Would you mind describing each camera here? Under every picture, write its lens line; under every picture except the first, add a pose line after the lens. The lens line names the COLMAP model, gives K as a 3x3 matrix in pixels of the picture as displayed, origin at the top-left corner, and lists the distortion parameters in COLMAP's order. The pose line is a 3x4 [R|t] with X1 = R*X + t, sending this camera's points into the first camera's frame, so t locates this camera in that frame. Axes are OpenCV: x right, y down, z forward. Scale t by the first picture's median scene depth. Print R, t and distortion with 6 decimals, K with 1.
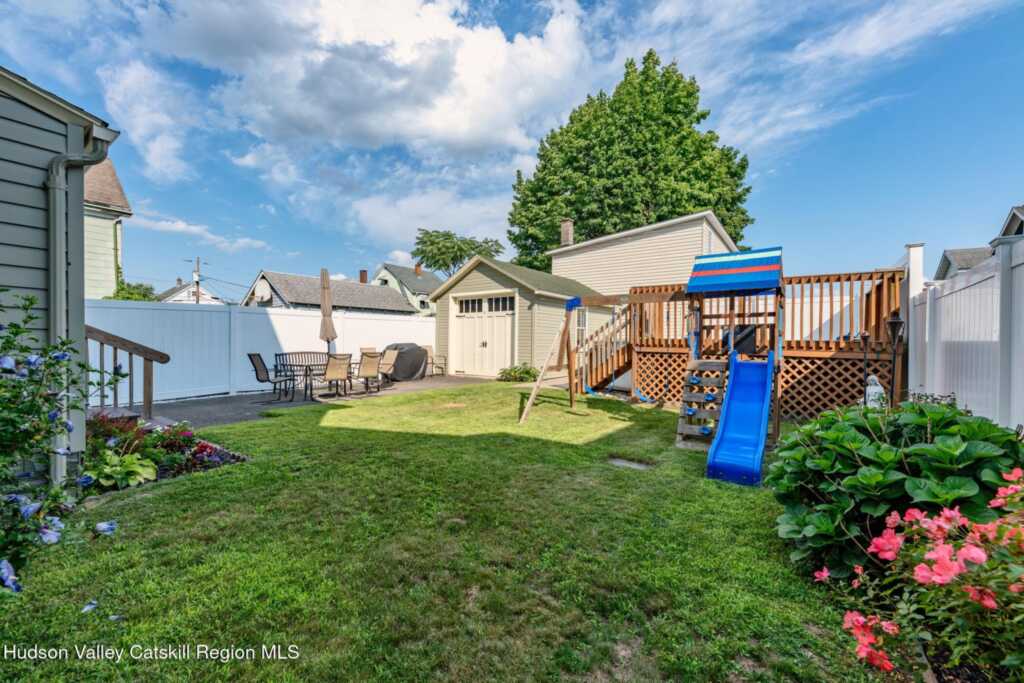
lens RADIAL K [[449.5, 0, 513.2], [0, 449.5, 356.6], [0, 0, 1]] dist [-0.000034, -0.000629]
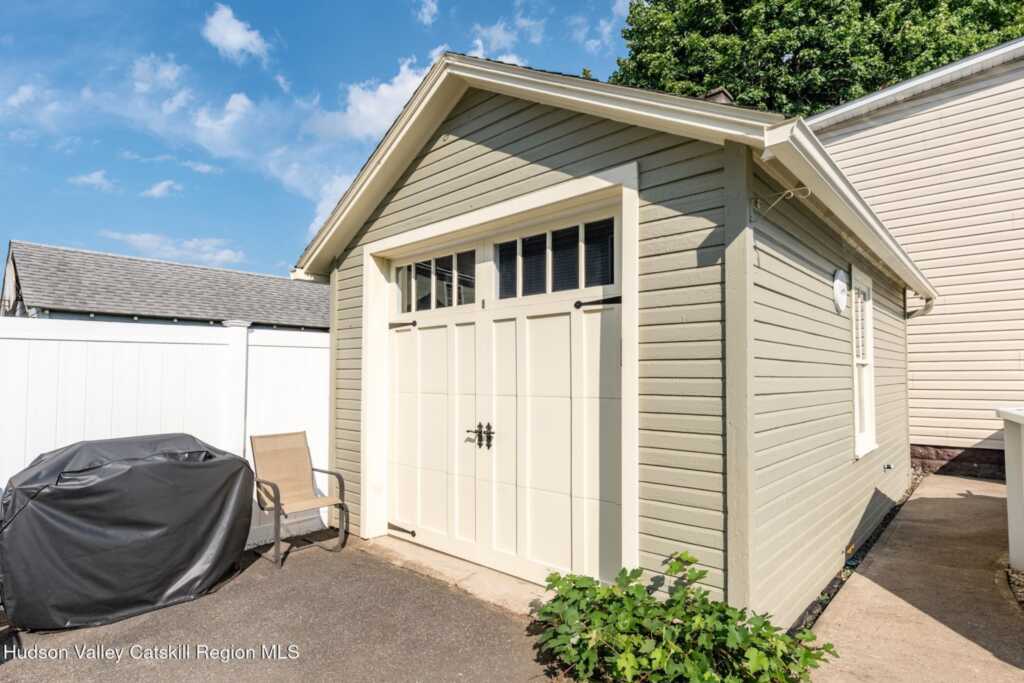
lens RADIAL K [[449.5, 0, 513.2], [0, 449.5, 356.6], [0, 0, 1]] dist [-0.000034, -0.000629]
pose [[0.992449, -0.012222, -0.122050, -0.018290], [0.003795, 0.997606, -0.069044, -0.052479], [0.122602, 0.068059, 0.990120, 0.755932]]
